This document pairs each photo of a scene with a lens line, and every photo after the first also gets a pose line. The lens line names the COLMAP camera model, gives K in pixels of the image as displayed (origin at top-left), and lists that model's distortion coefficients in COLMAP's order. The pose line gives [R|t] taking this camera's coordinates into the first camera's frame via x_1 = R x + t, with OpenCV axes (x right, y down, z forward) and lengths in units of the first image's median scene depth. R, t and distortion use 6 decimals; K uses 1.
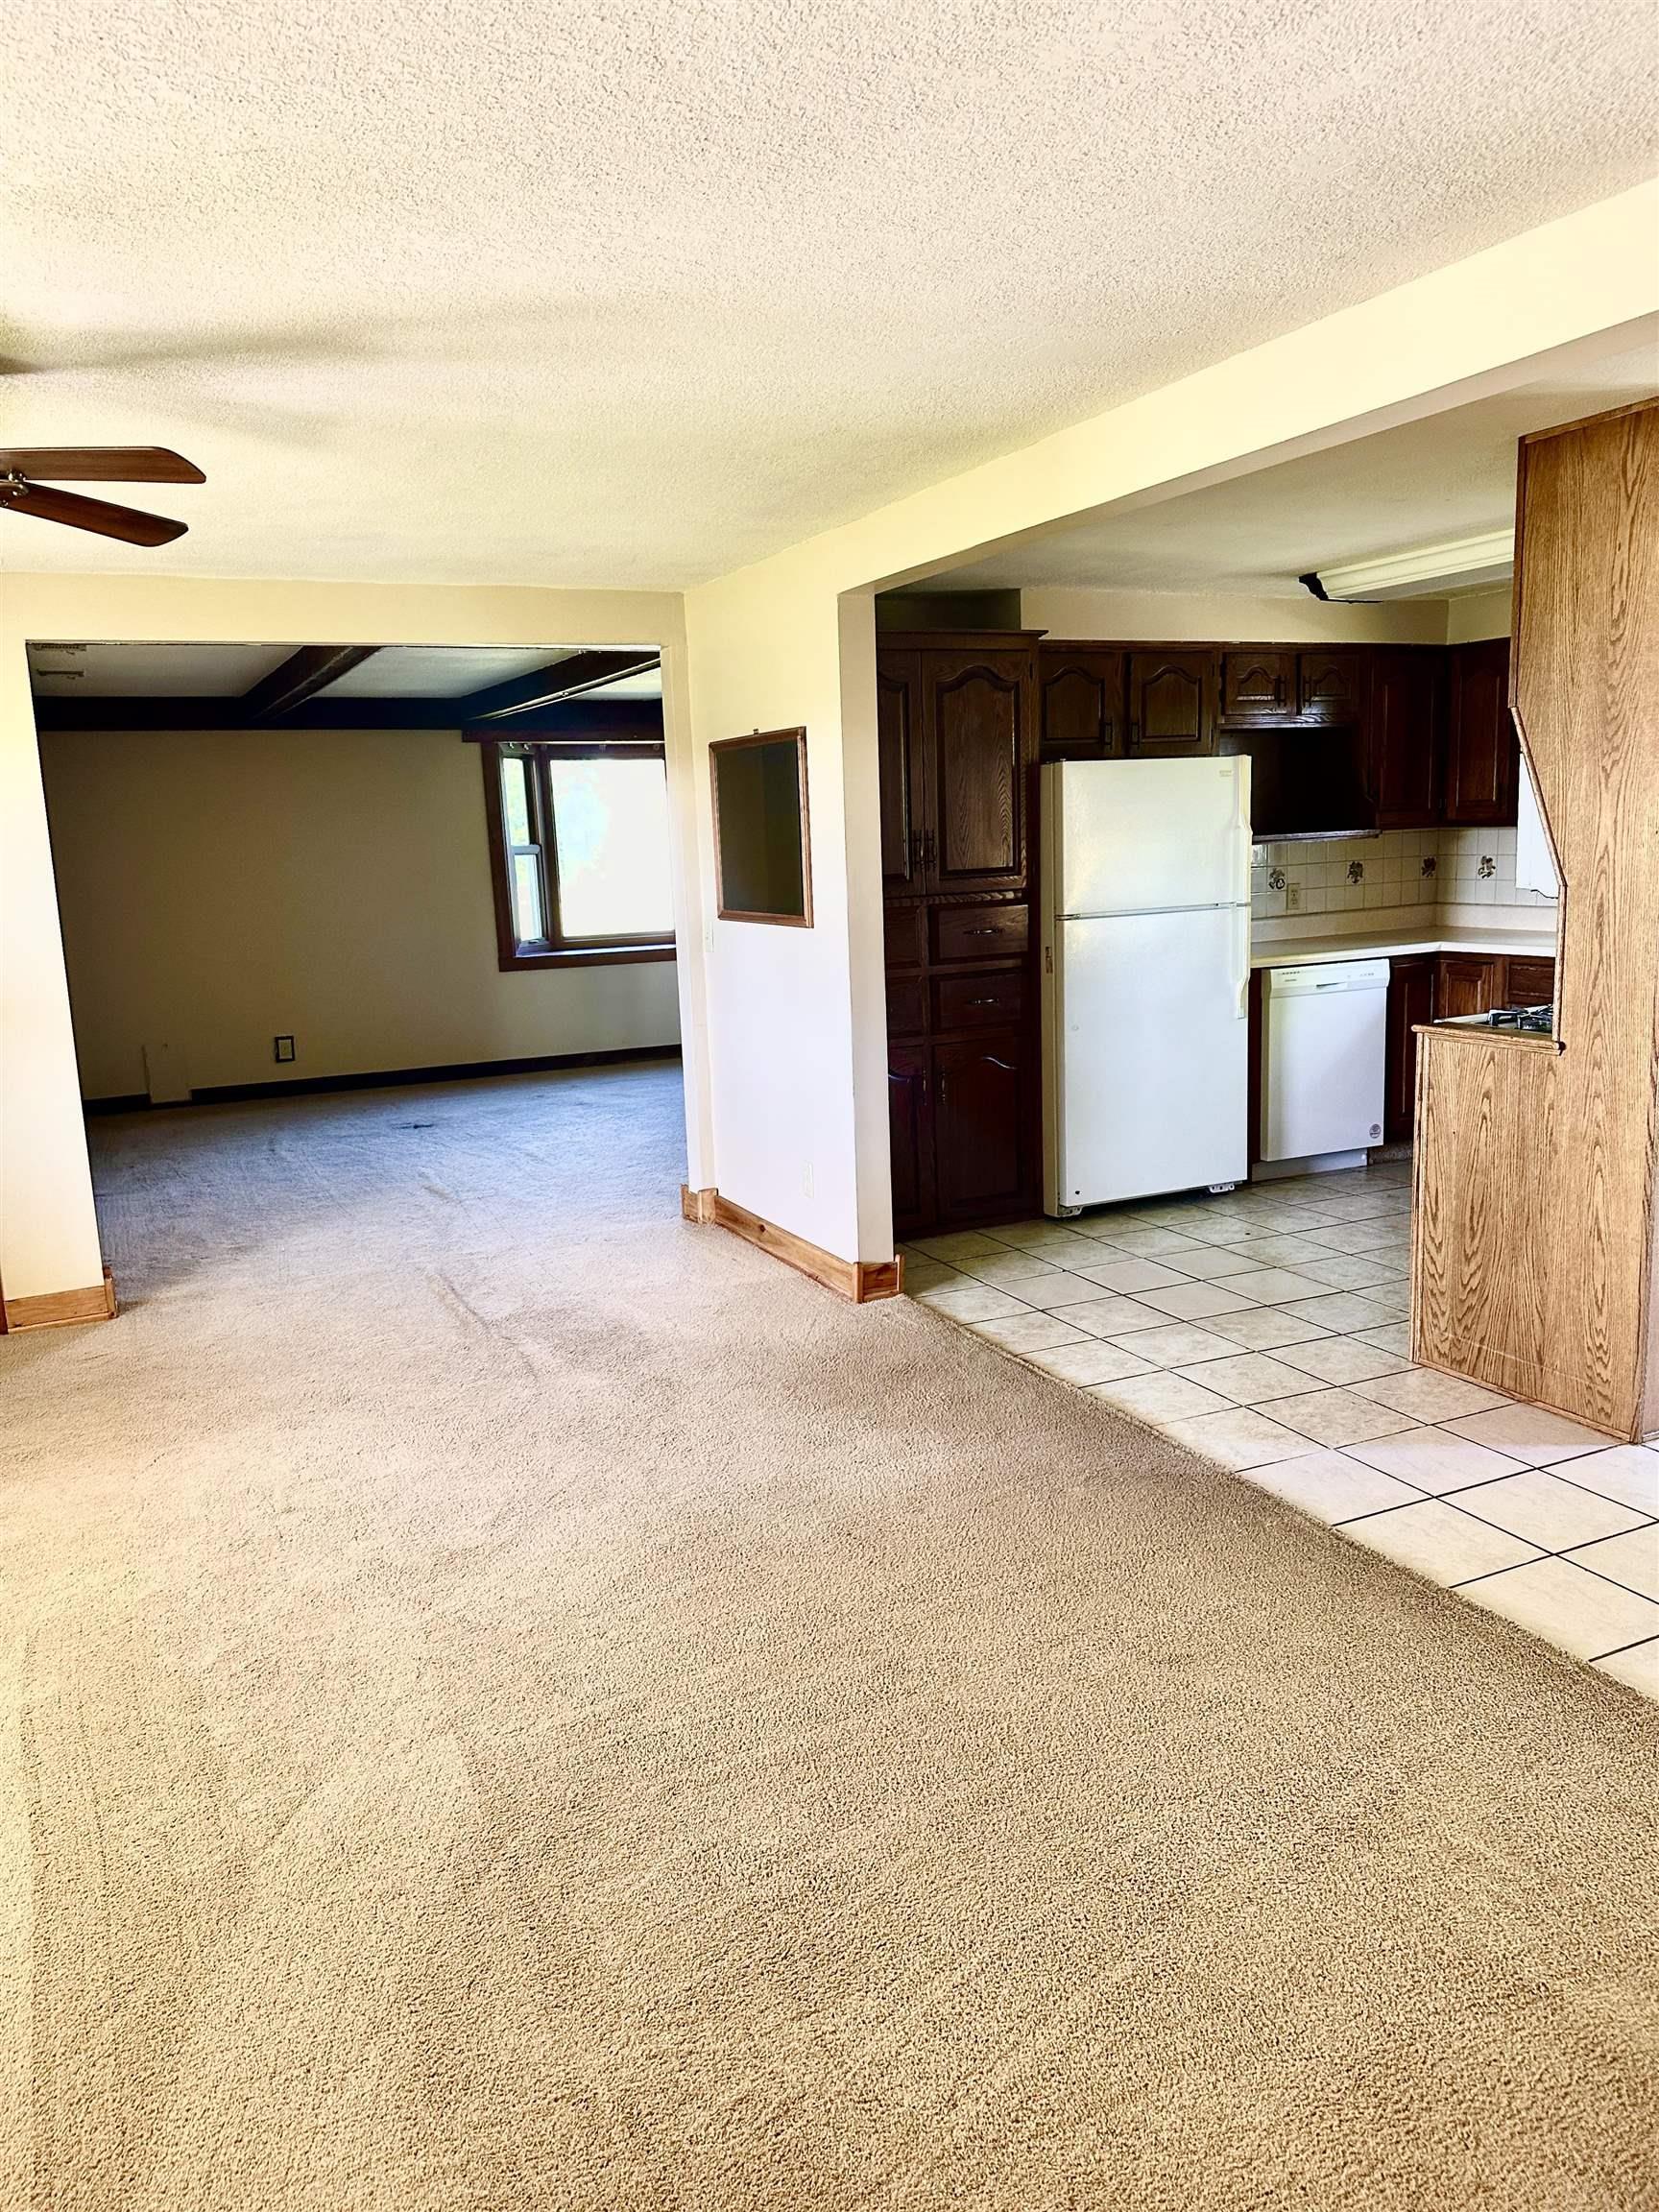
lens RADIAL K [[1520.9, 0, 805.3], [0, 1520.9, 1090.5], [0, 0, 1]] dist [0.114060, -0.166794]
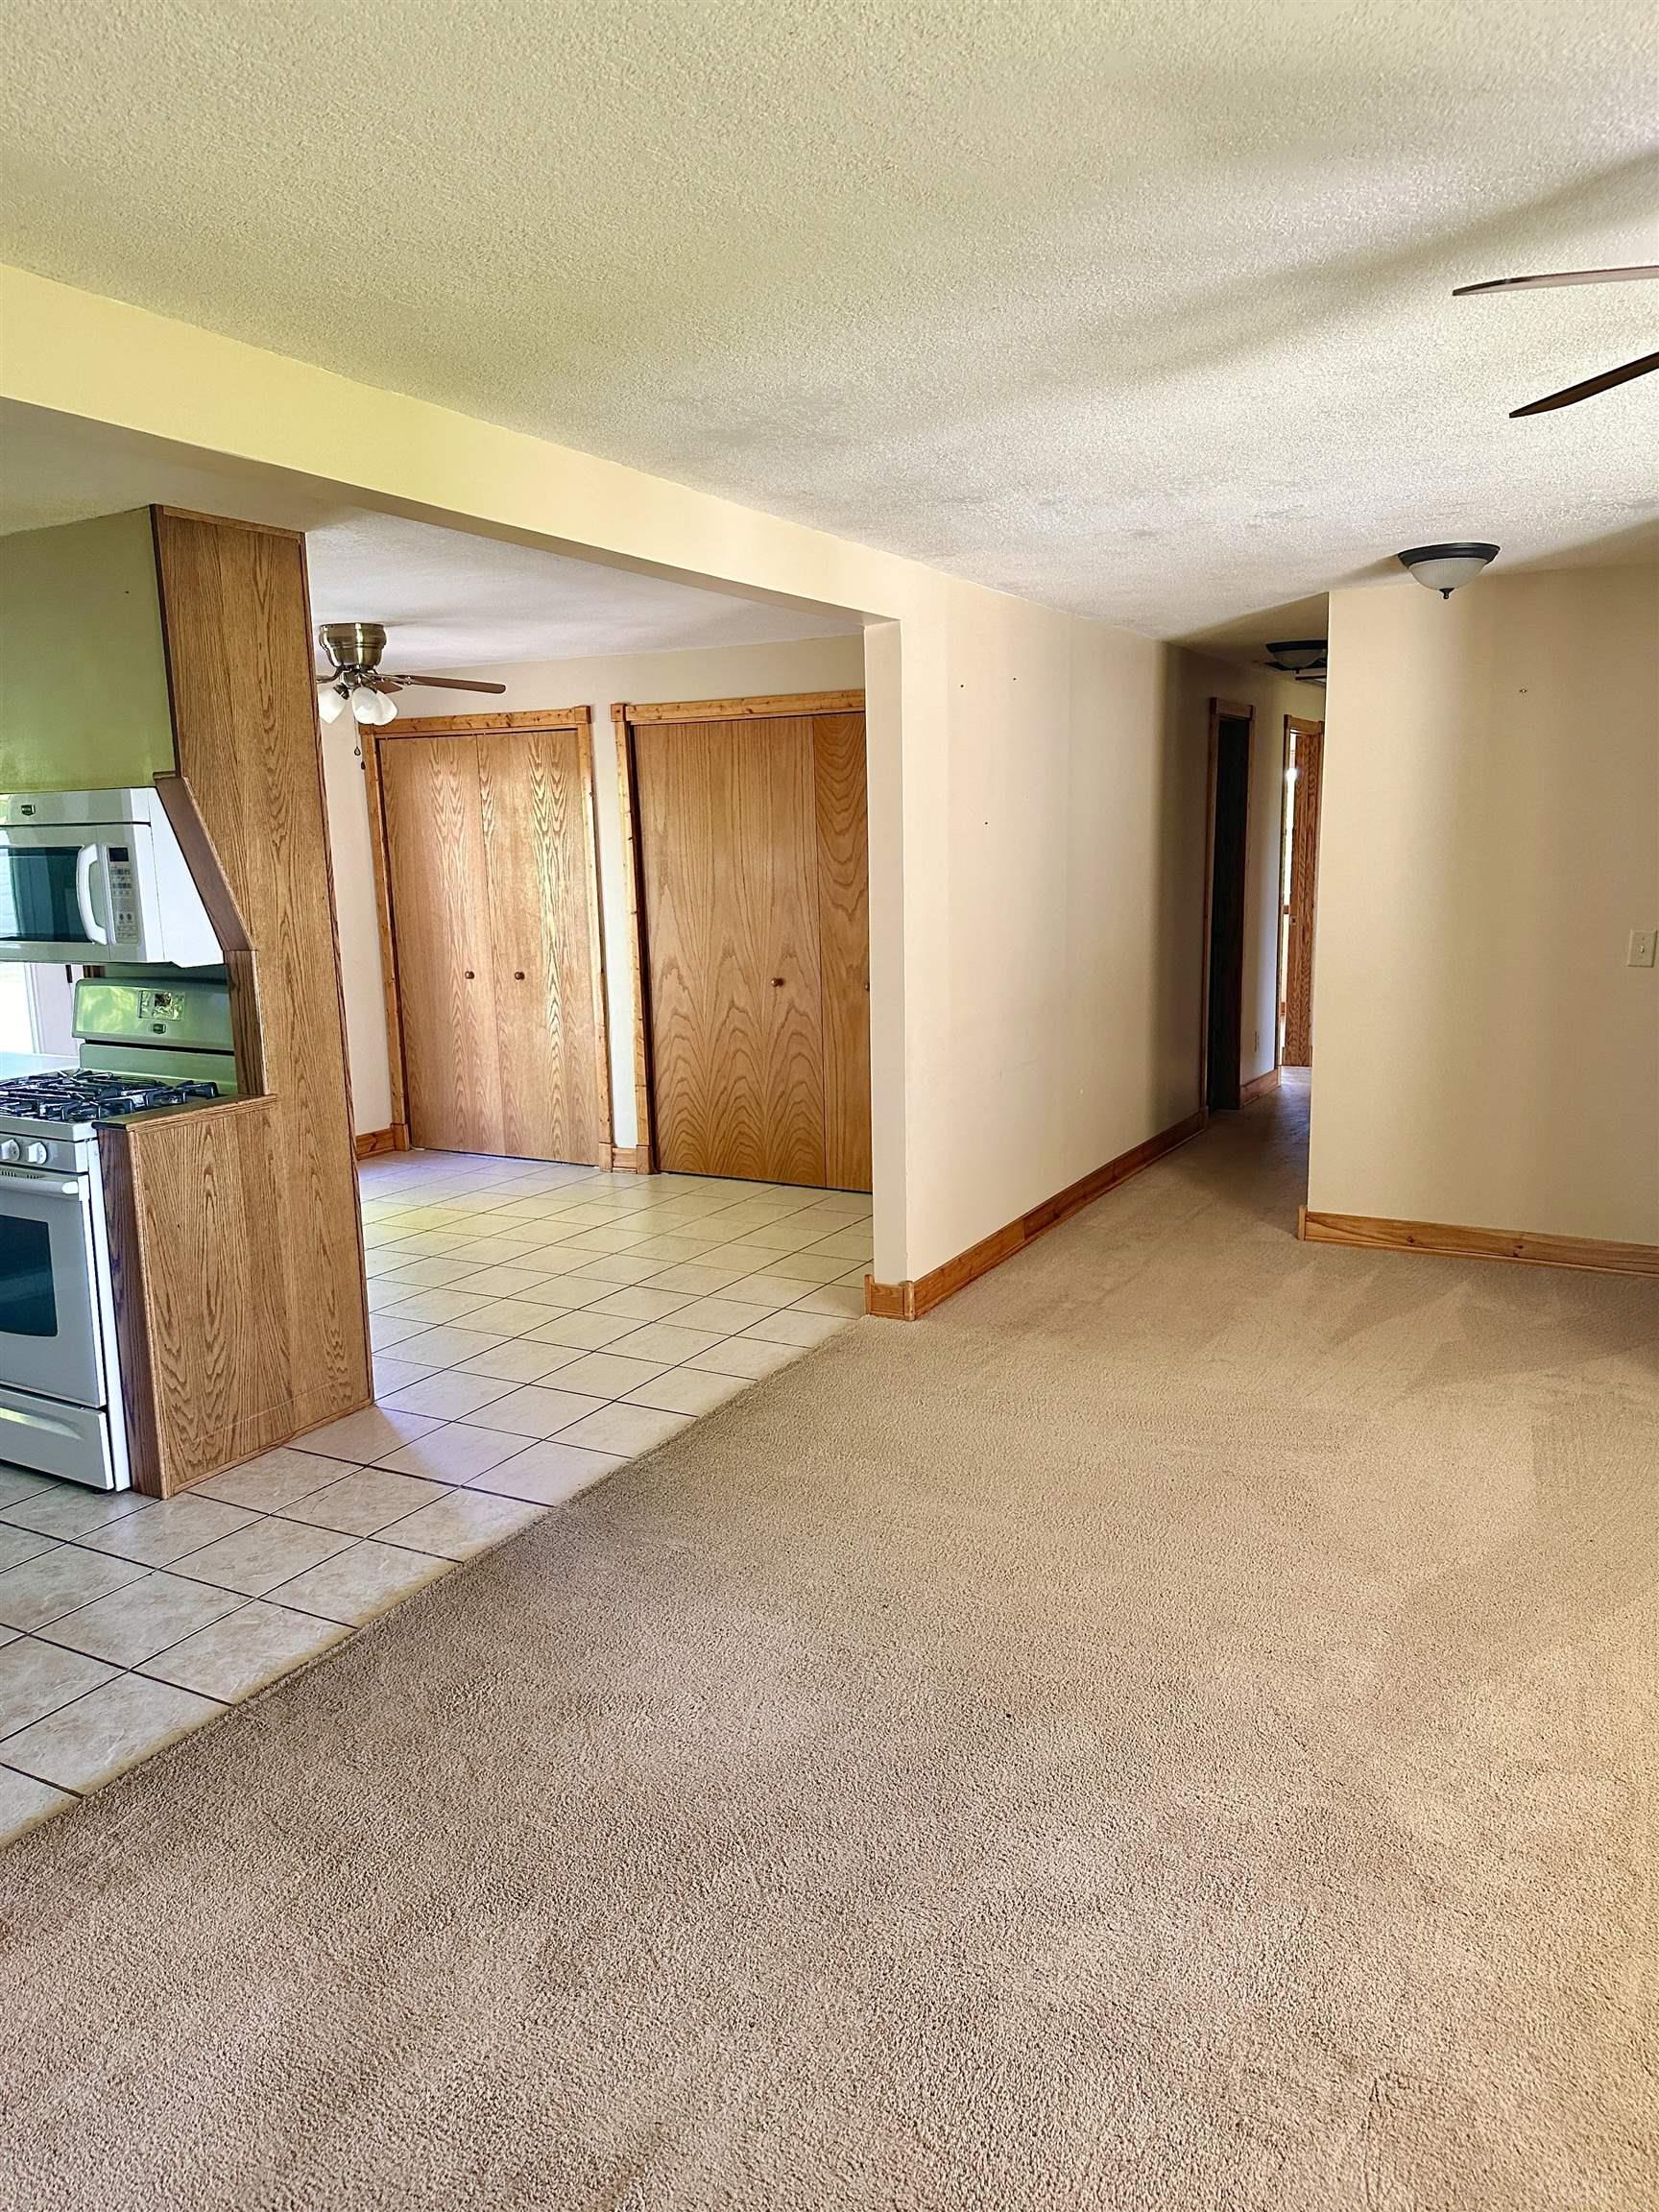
lens RADIAL K [[1537.0, 0, 839.5], [0, 1537.0, 1107.1], [0, 0, 1]] dist [0.168252, -0.351270]
pose [[-0.595802, -0.091039, 0.797955, -0.552324], [0.179895, 0.953182, 0.243069, -0.194141], [-0.782725, 0.288369, -0.551530, 1.161919]]
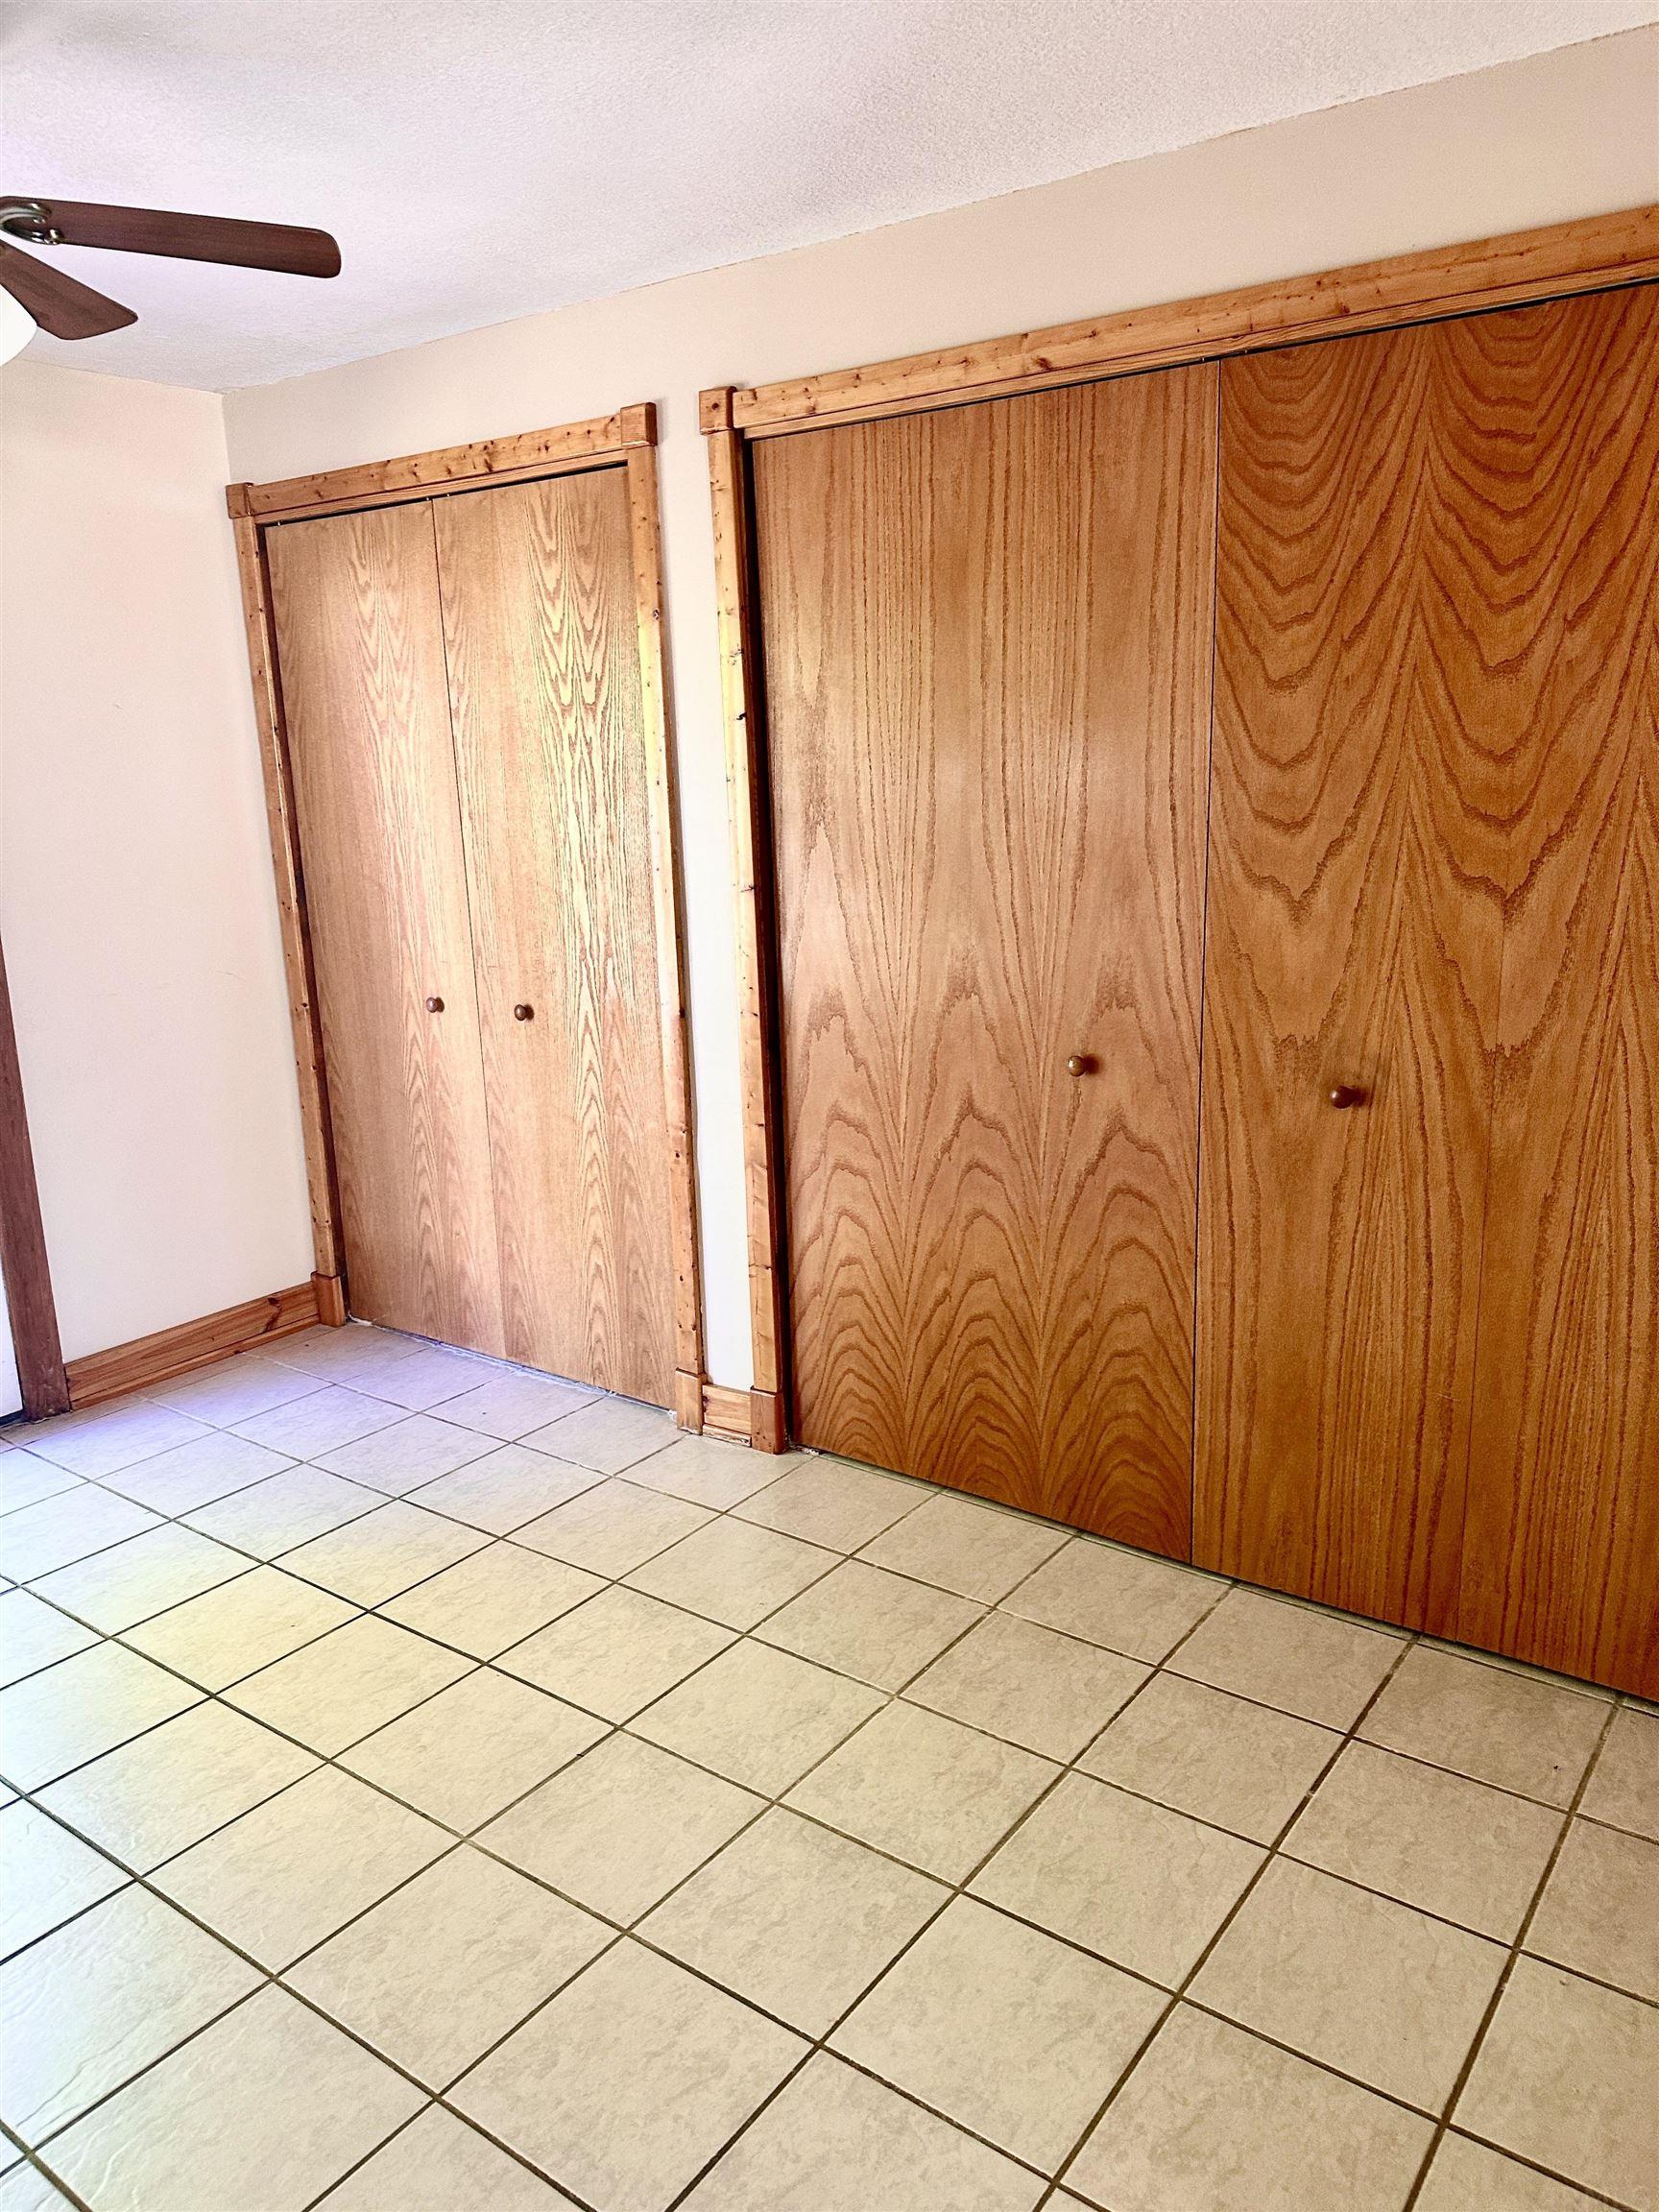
lens RADIAL K [[1534.0, 0, 835.9], [0, 1534.0, 1094.4], [0, 0, 1]] dist [0.170881, -0.321704]
pose [[-0.486165, -0.135813, 0.863249, 0.277025], [0.191476, 0.947288, 0.256871, -0.114823], [-0.852631, 0.290173, -0.434533, 0.658841]]
